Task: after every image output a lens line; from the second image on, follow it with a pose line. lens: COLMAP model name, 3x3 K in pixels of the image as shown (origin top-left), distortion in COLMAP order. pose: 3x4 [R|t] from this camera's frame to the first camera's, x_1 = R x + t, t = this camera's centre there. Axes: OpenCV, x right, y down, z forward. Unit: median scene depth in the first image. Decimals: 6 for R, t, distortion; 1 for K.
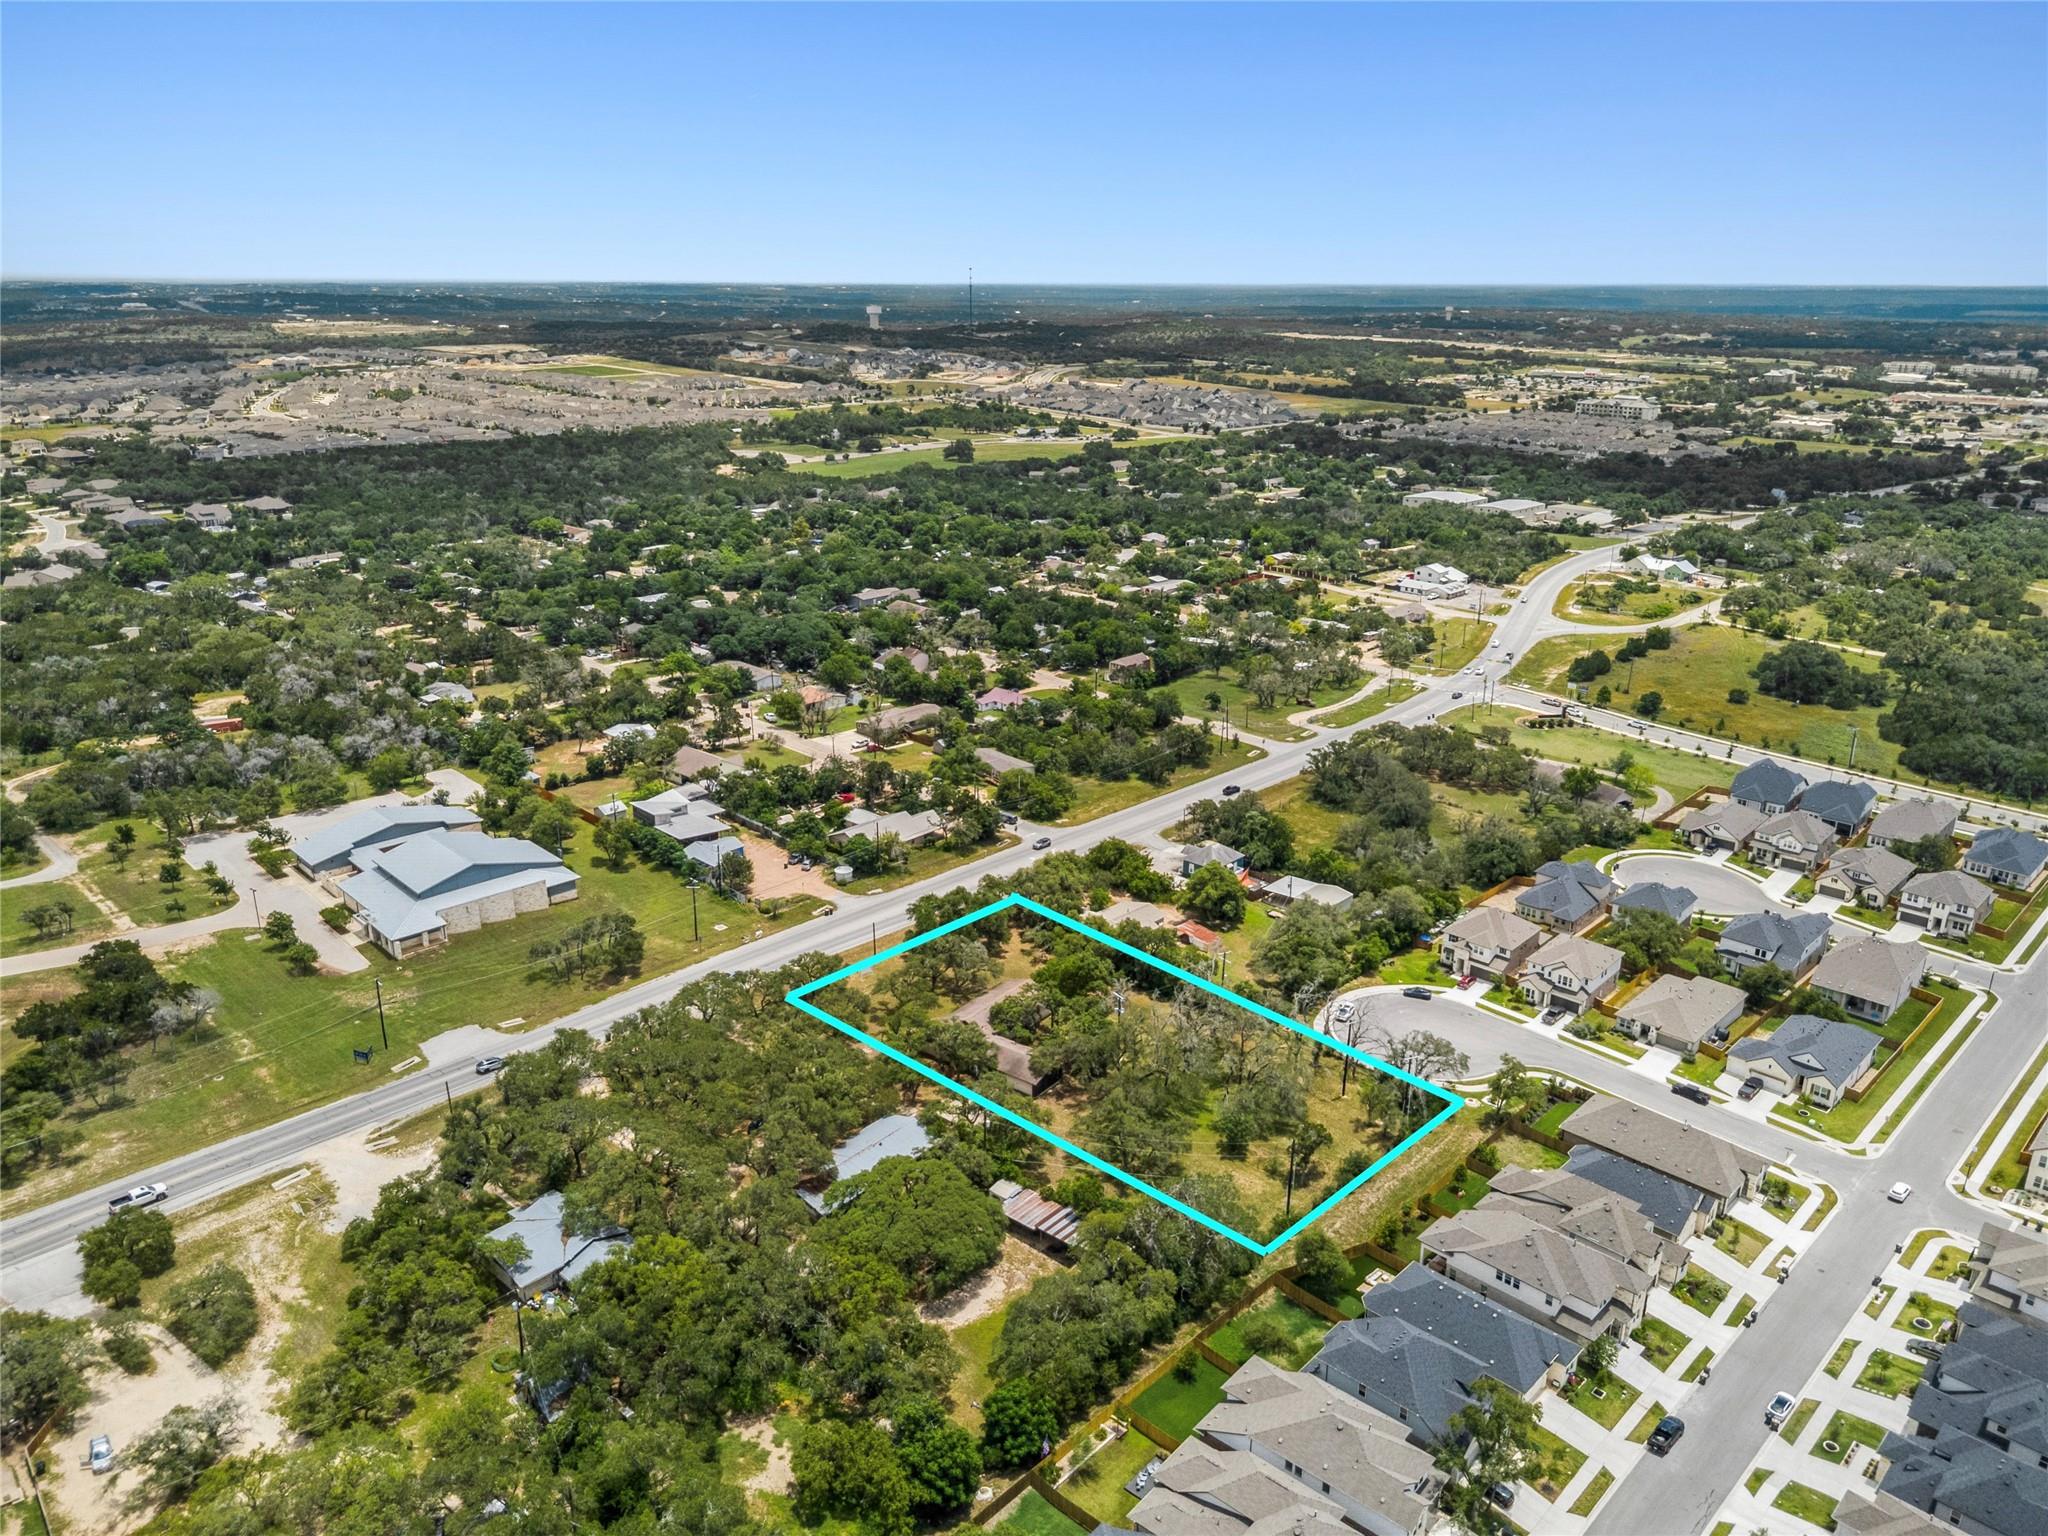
lens RADIAL K [[1464.3, 0, 1017.2], [0, 1464.3, 772.3], [0, 0, 1]] dist [0.003779, -0.000874]
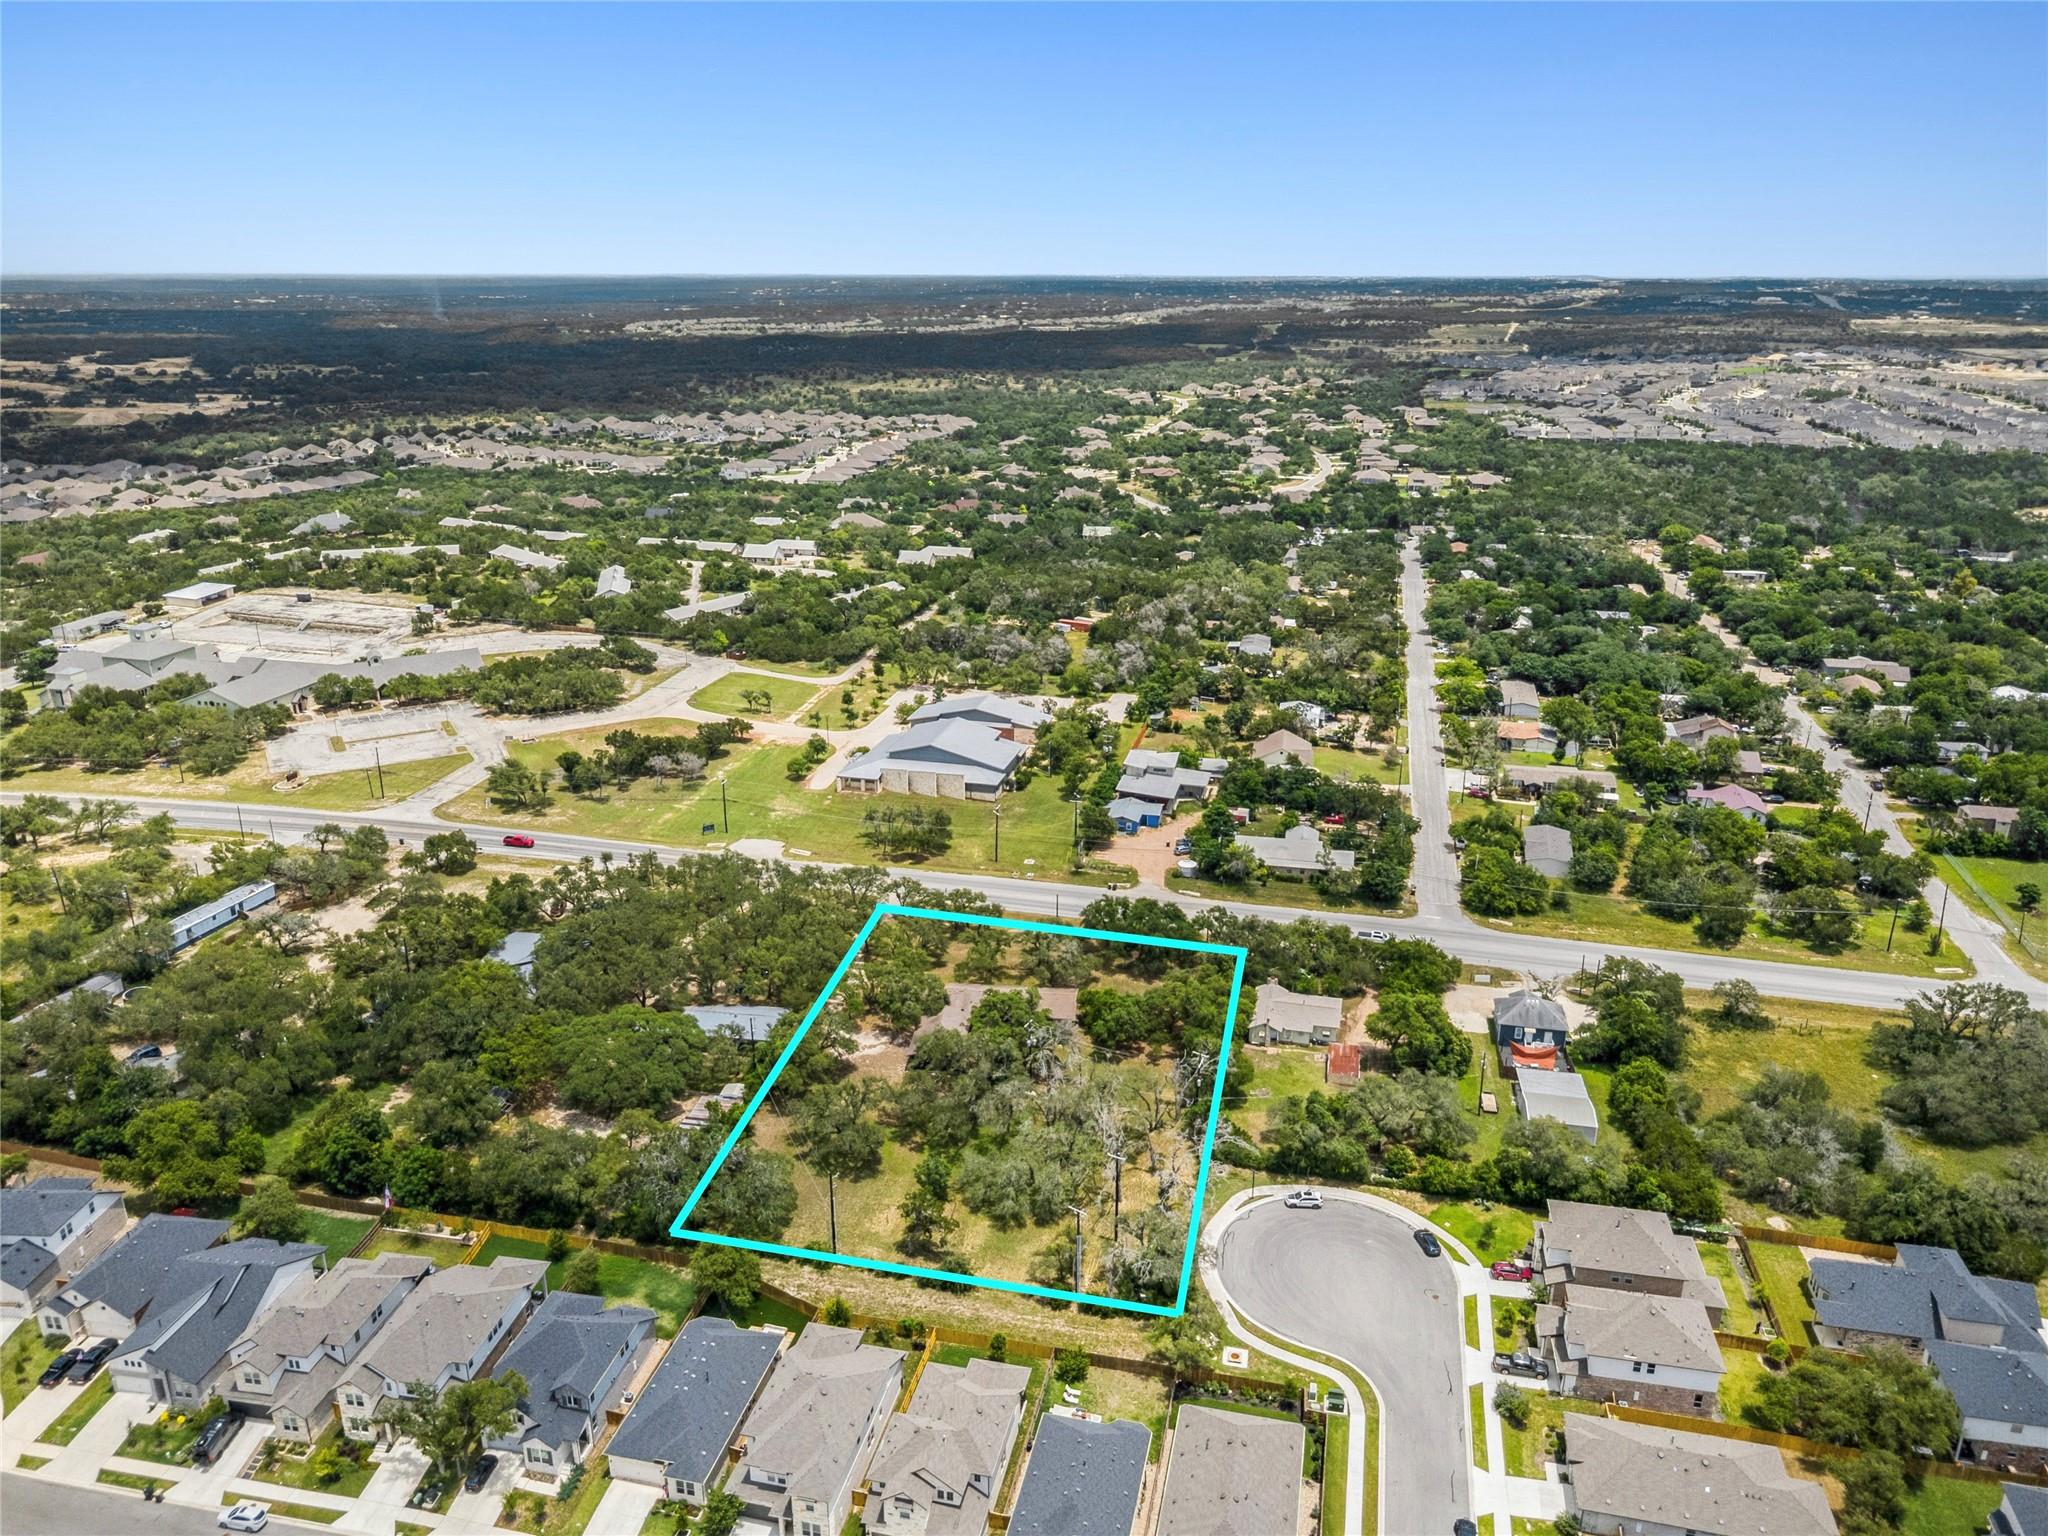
lens RADIAL K [[1464.3, 0, 1017.2], [0, 1464.3, 772.3], [0, 0, 1]] dist [0.003779, -0.000874]
pose [[0.518461, 0.278742, -0.808394, 0.582331], [-0.277012, 0.949147, 0.149614, -0.104237], [0.808989, 0.146366, 0.569310, 0.321969]]
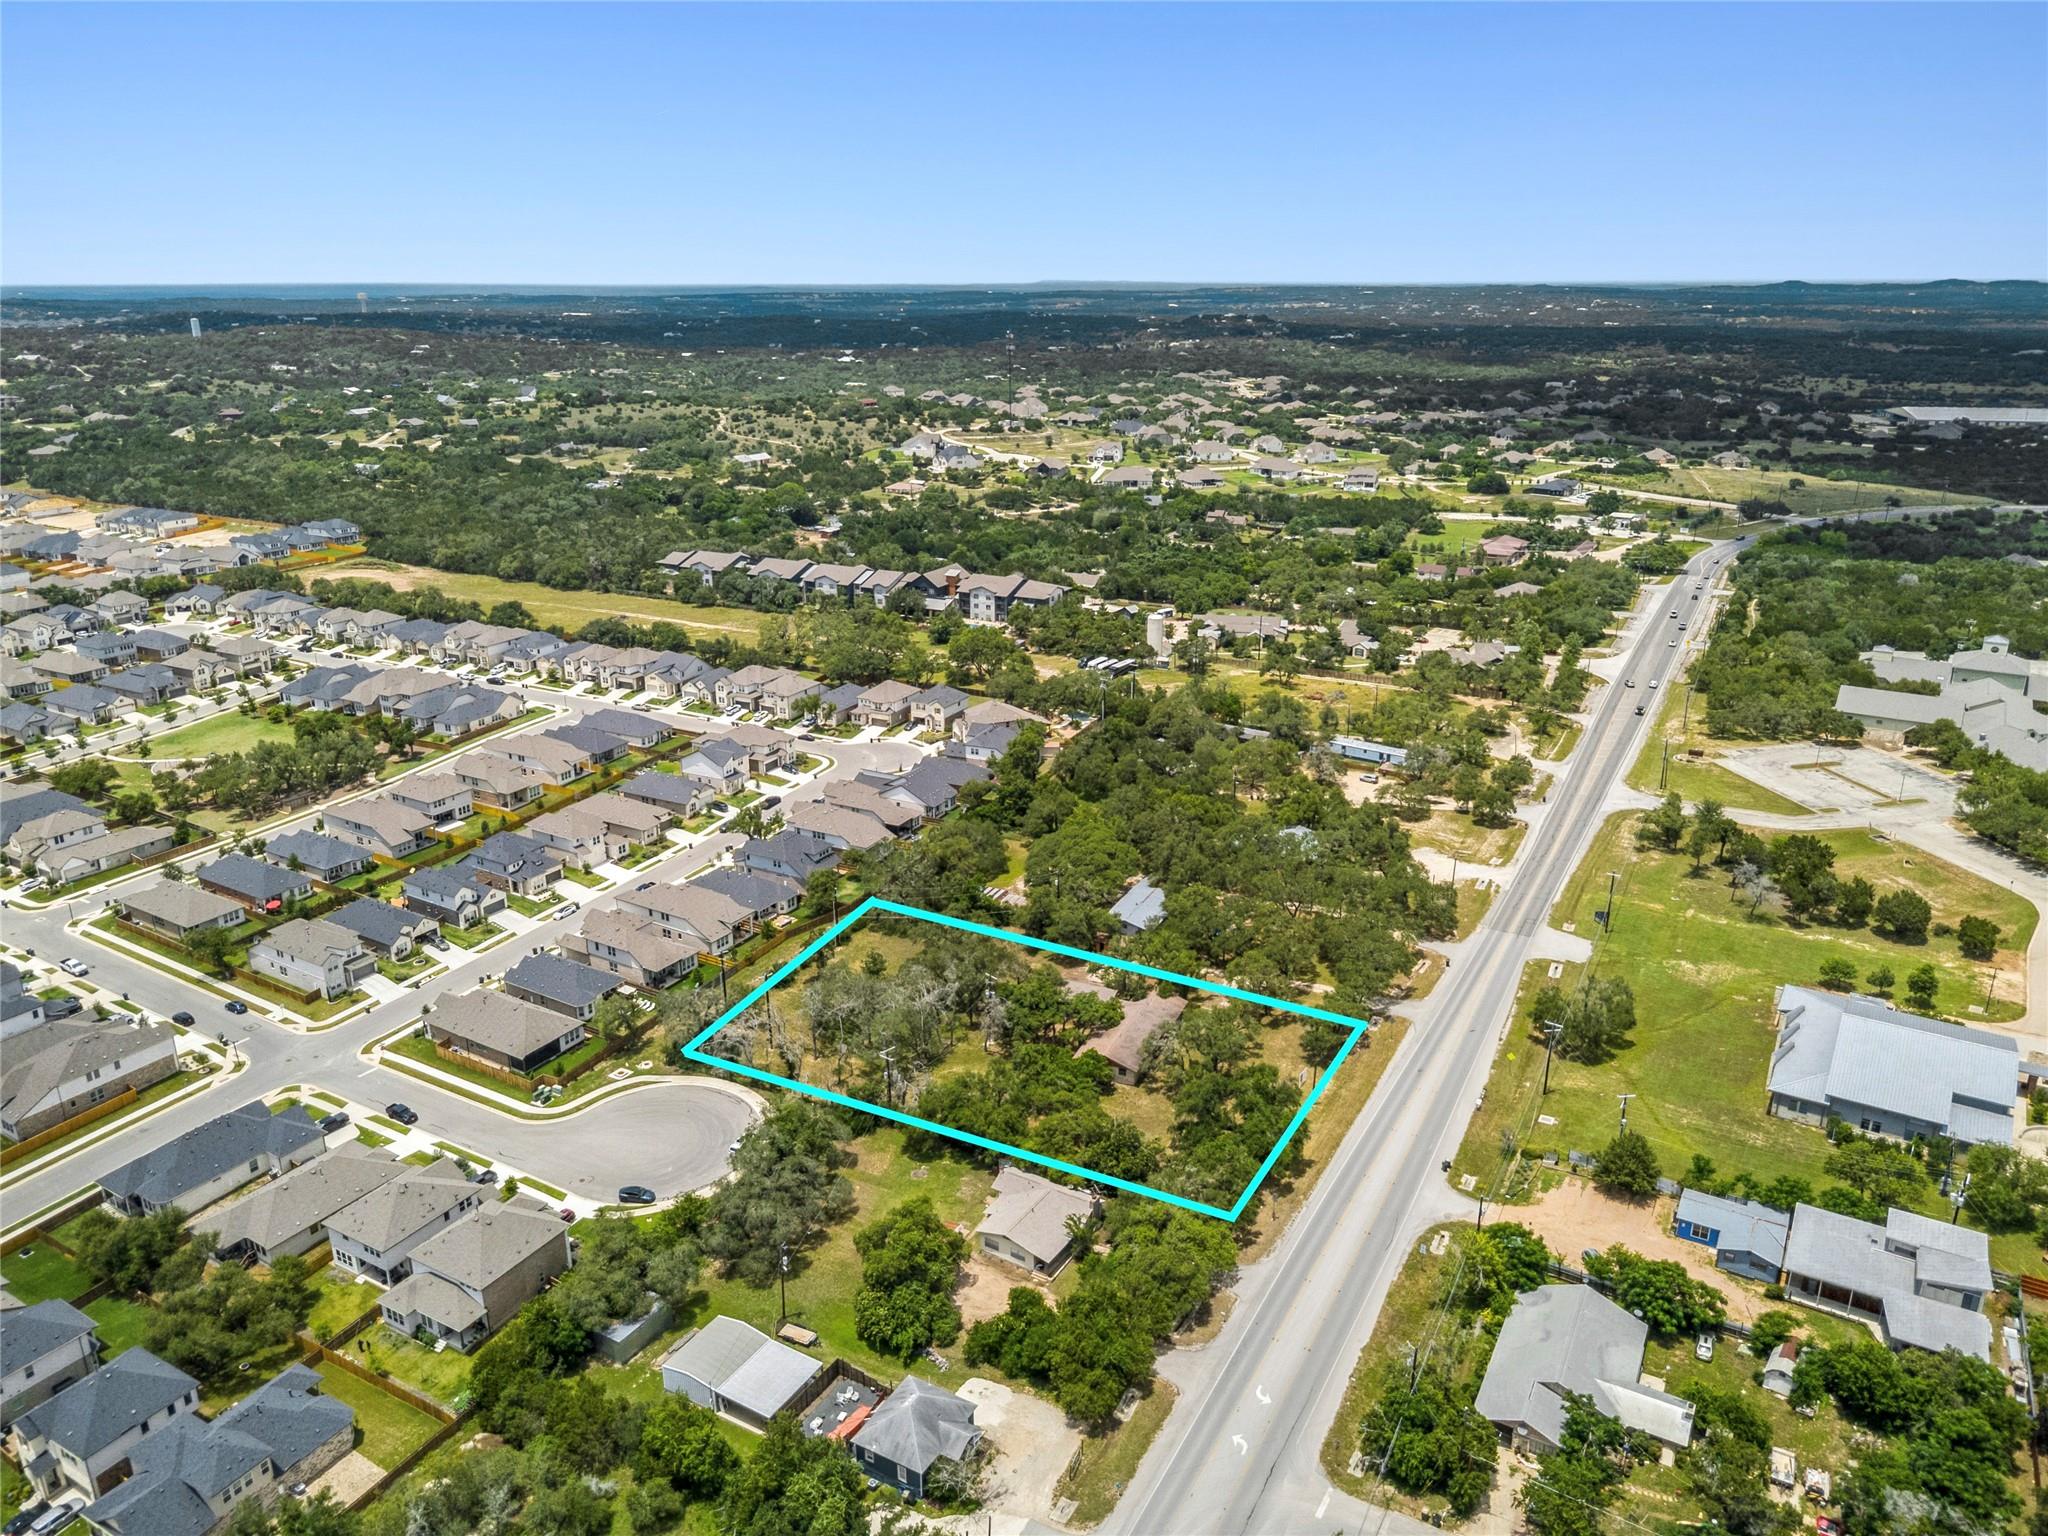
lens RADIAL K [[1436.7, 0, 1024.0], [0, 1436.7, 768.0], [0, 0, 1]] dist [-0.039954, -0.000400]
pose [[-0.972907, 0.077531, -0.217808, 0.186012], [-0.073352, 0.789906, 0.608826, -0.419244], [0.219250, 0.608308, -0.762818, 1.243776]]
